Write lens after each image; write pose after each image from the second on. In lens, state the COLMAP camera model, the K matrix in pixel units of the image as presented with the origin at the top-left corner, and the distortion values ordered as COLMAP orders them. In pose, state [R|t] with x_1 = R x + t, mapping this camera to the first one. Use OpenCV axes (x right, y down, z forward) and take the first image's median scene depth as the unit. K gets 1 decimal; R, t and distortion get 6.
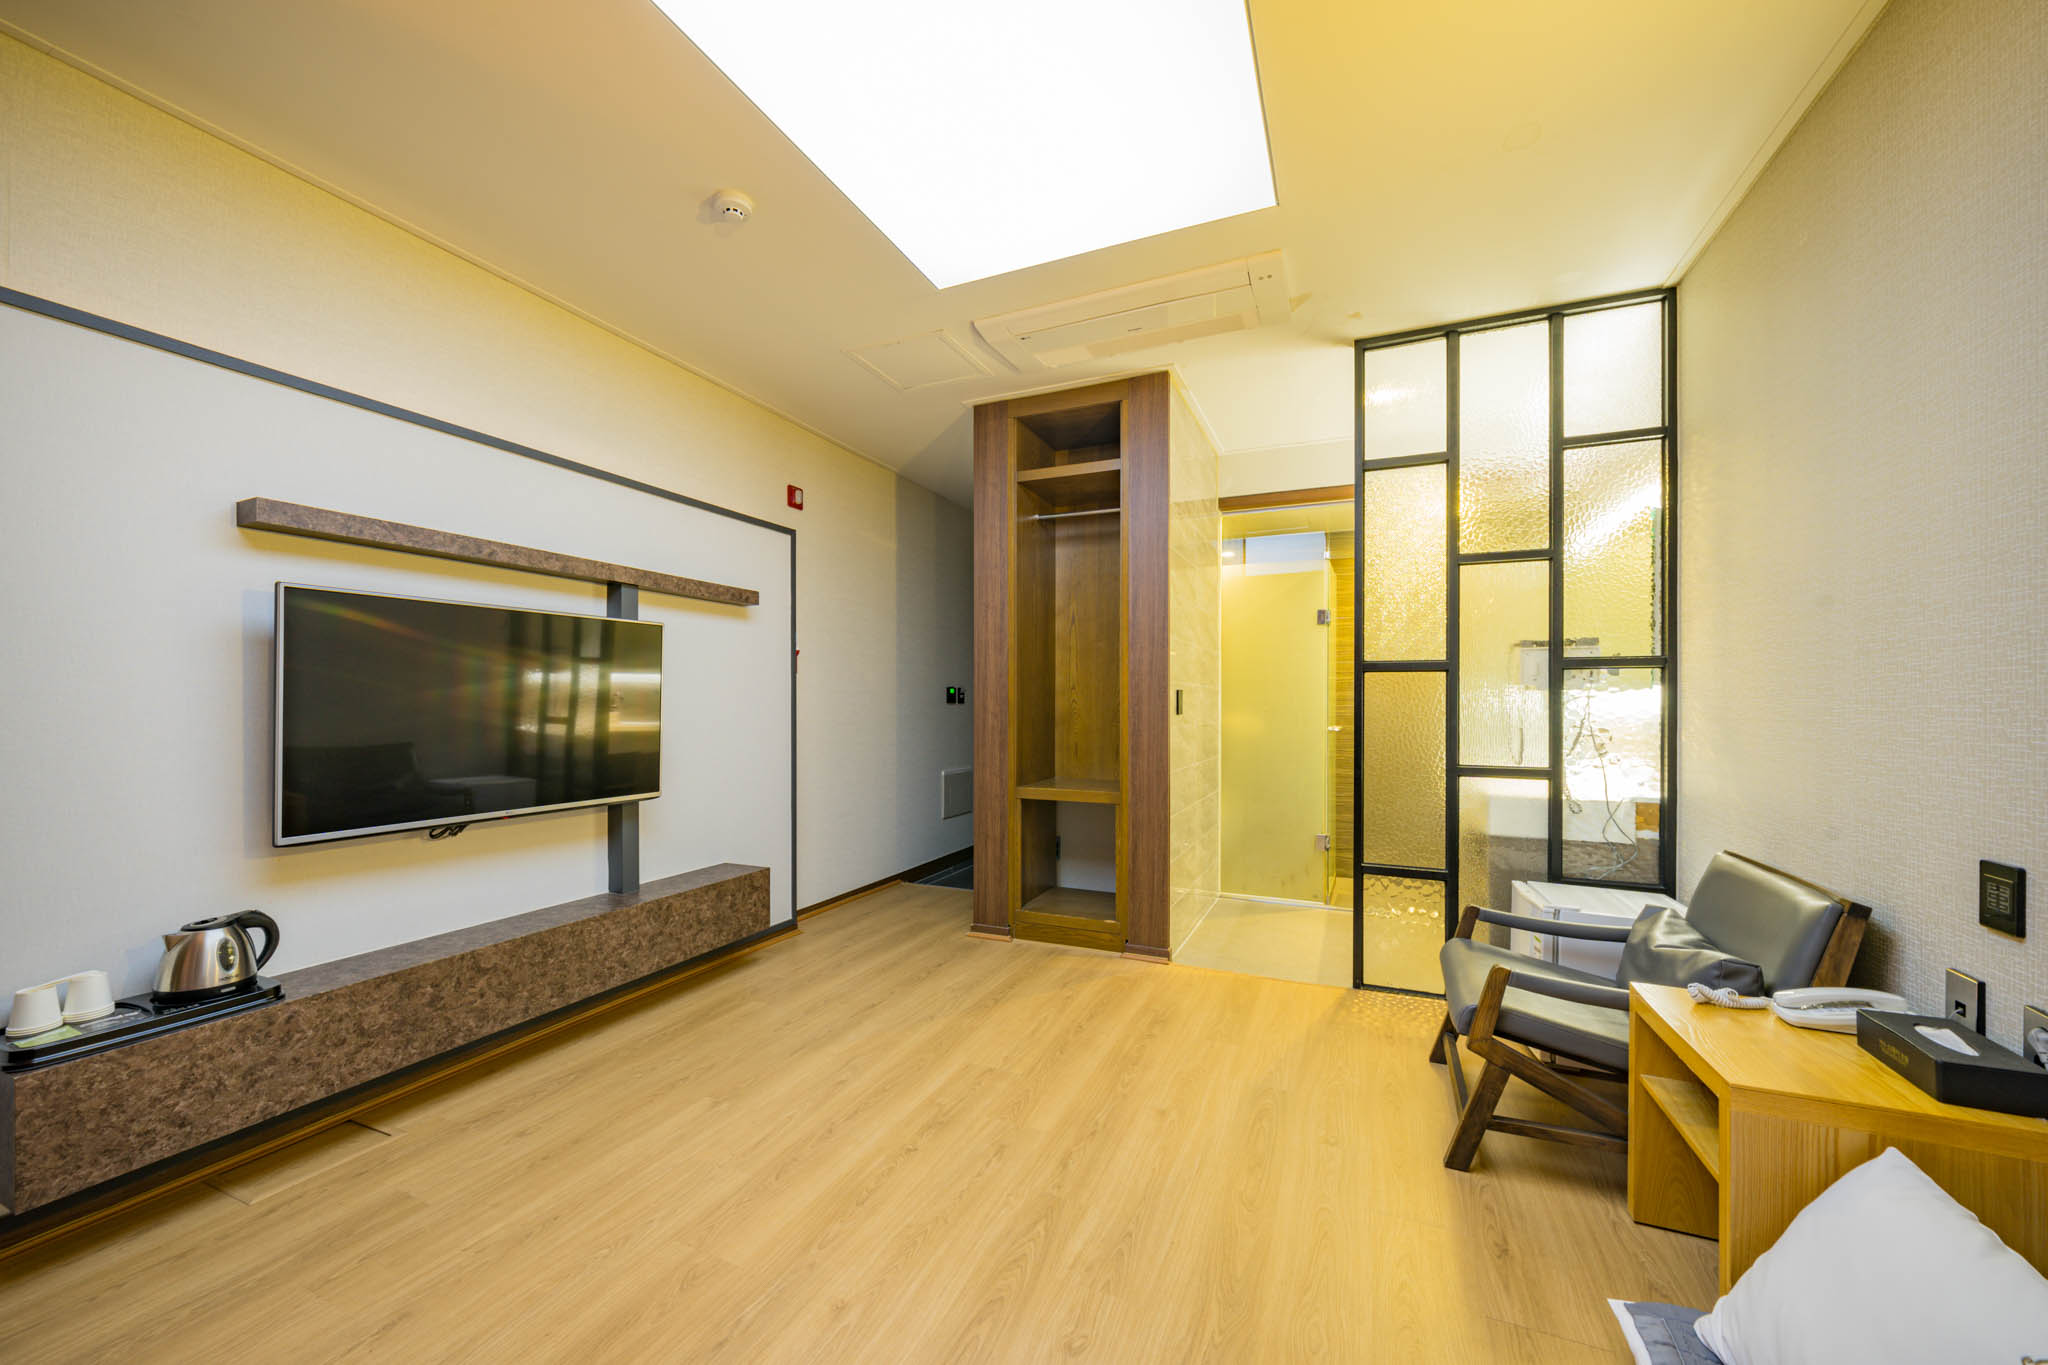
lens RADIAL K [[784.1, 0, 996.0], [0, 784.1, 703.9], [0, 0, 1]] dist [-0.001367, 0.000128]
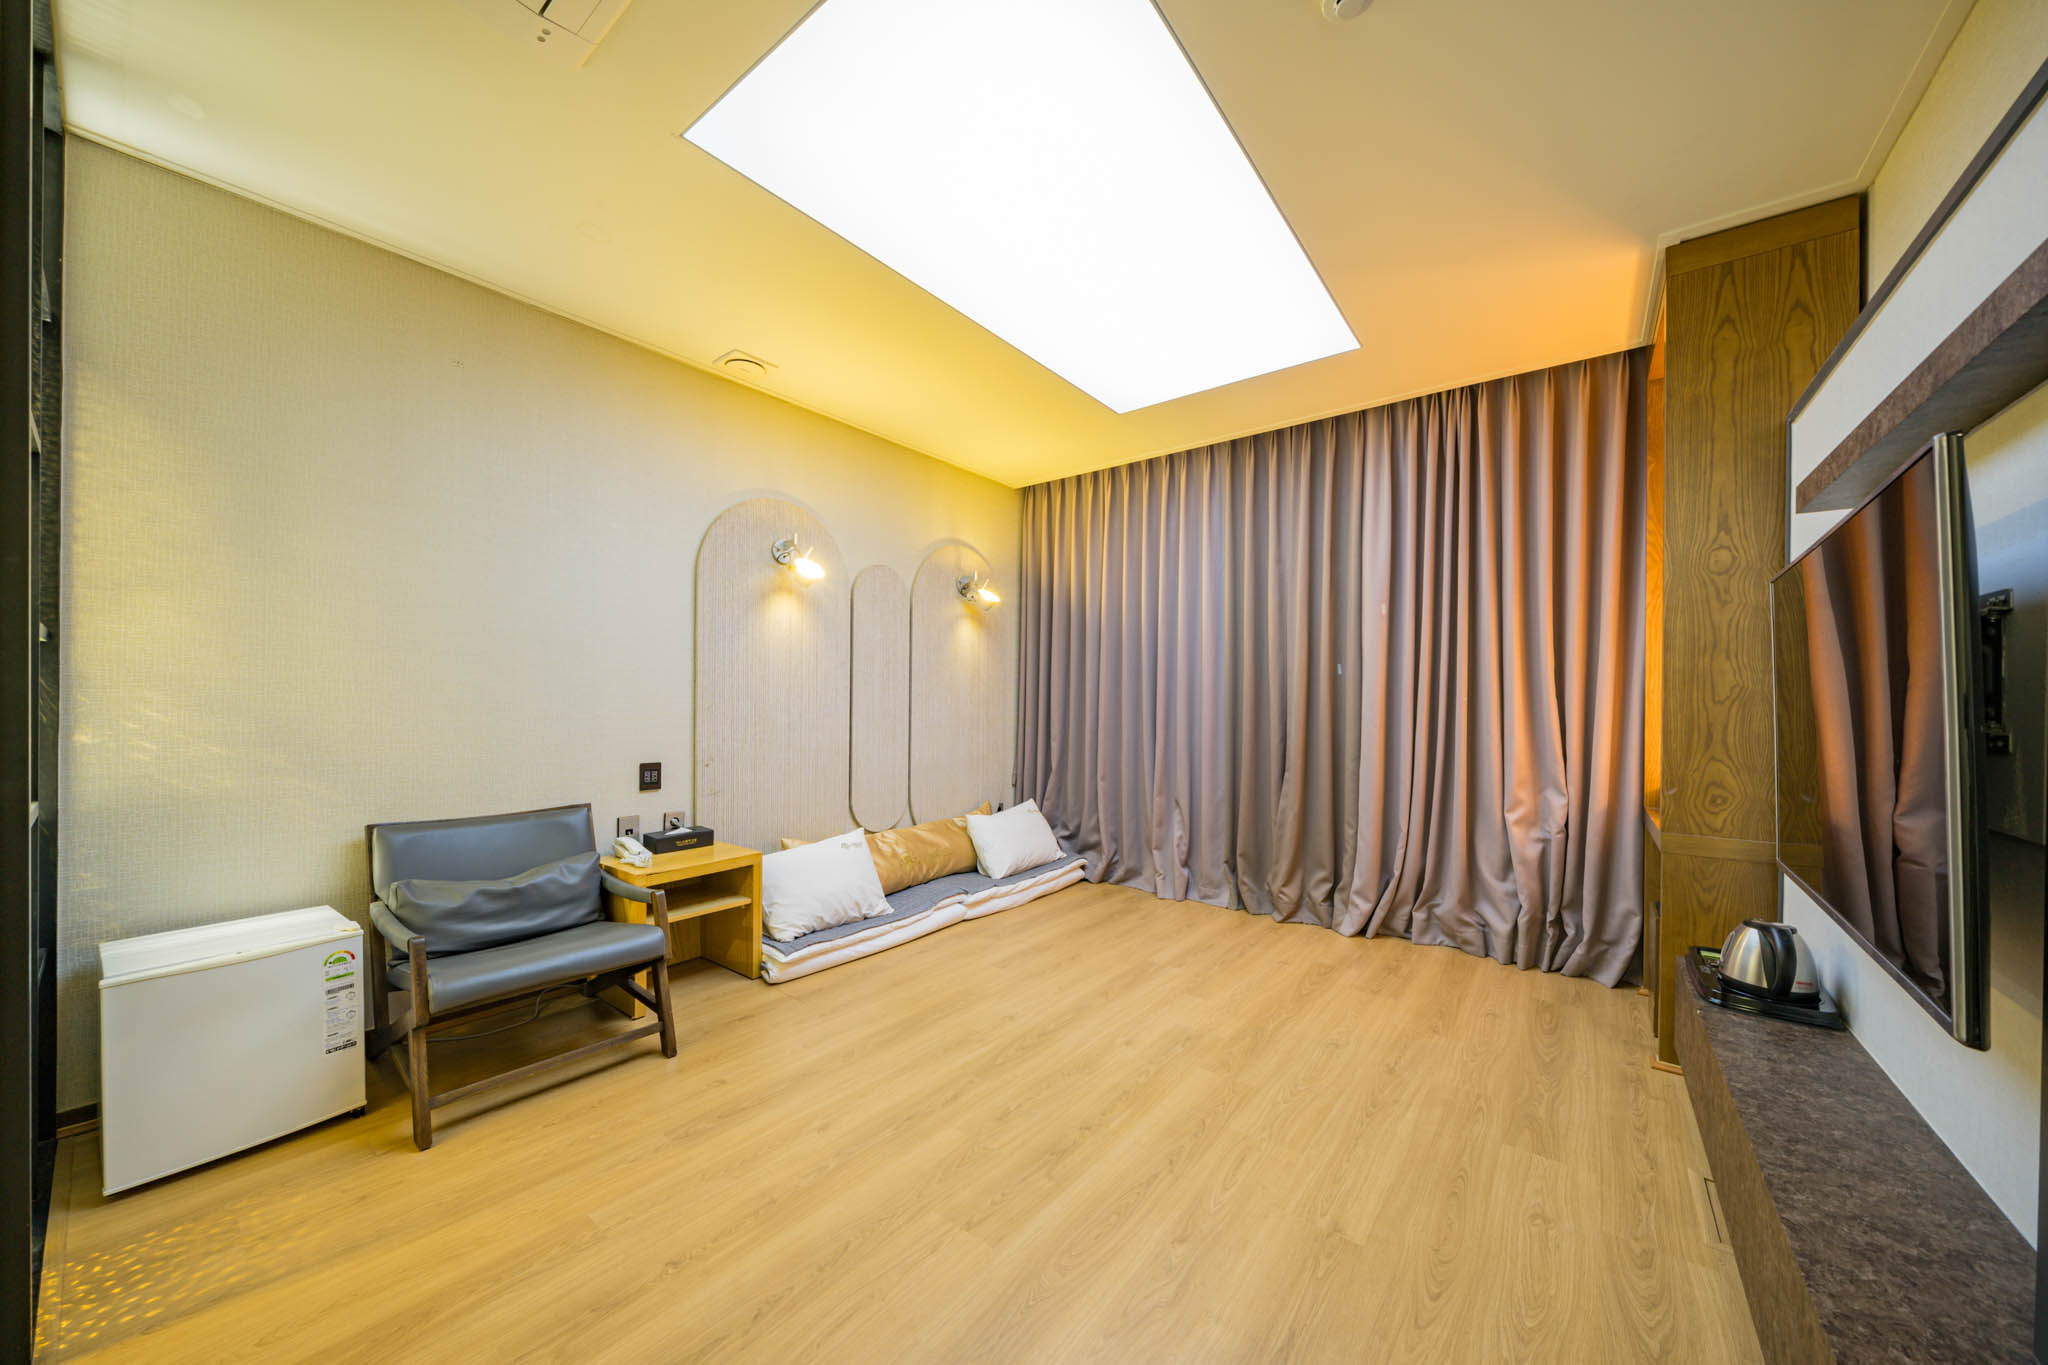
lens RADIAL K [[714.8, 0, 1018.7], [0, 714.8, 702.1], [0, 0, 1]] dist [0.000069, -0.000060]
pose [[-0.975749, -0.012174, 0.218554, -0.159696], [-0.011049, 0.999919, 0.006368, -0.005327], [-0.218614, 0.003799, -0.975804, 1.397364]]
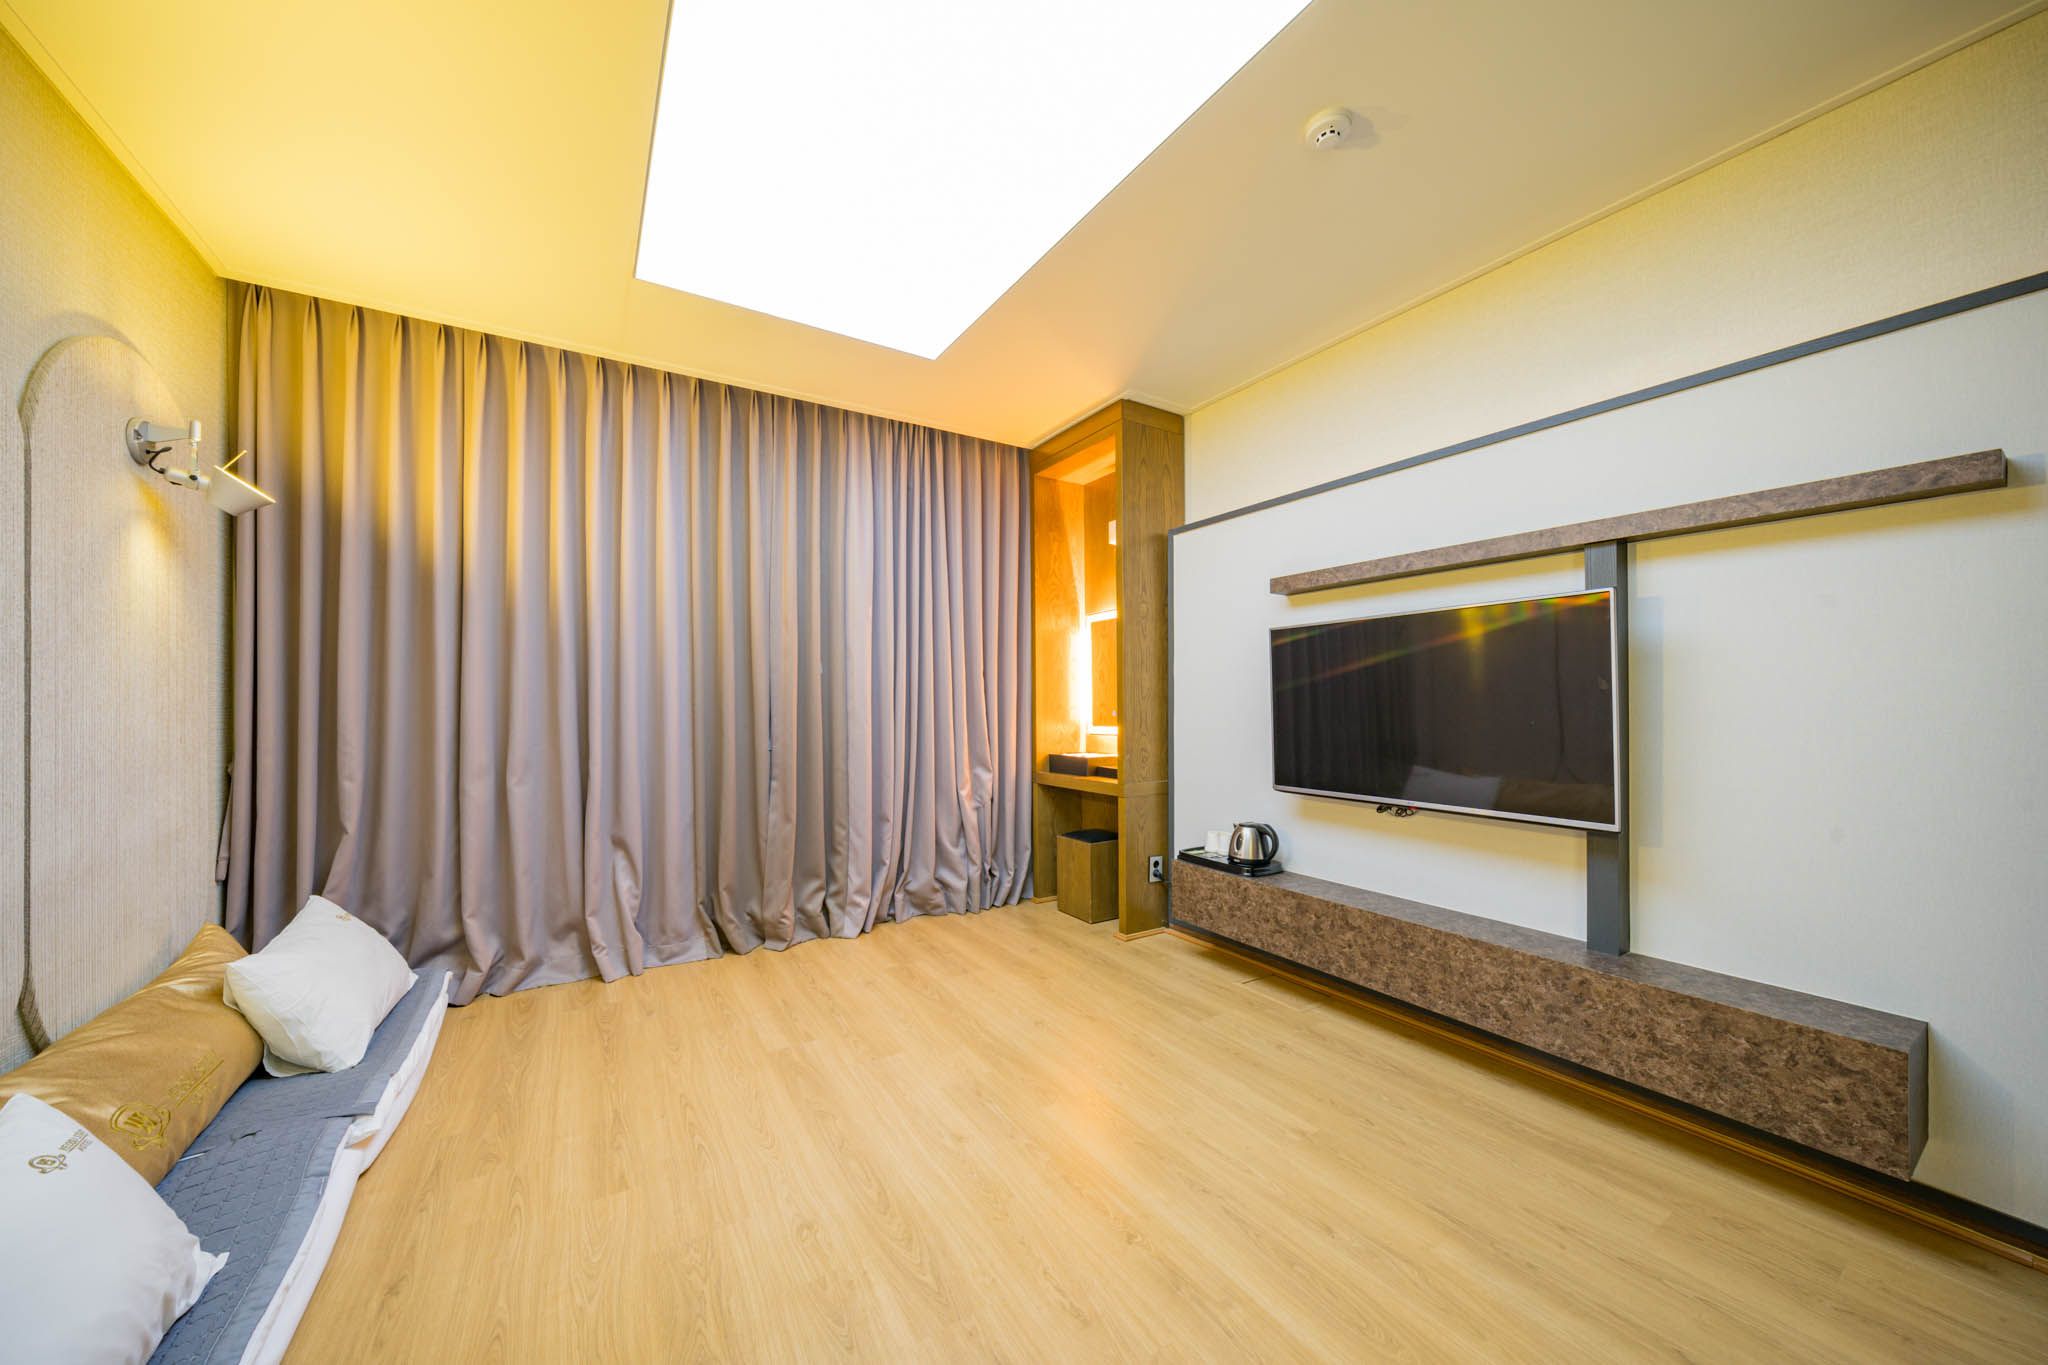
lens RADIAL K [[695.2, 0, 1010.0], [0, 695.2, 696.4], [0, 0, 1]] dist [0.014458, 0.000026]
pose [[-0.548753, -0.009163, -0.835934, 0.420811], [0.001408, 0.999928, -0.011884, 0.003250], [0.835983, -0.007698, -0.548701, 0.933018]]
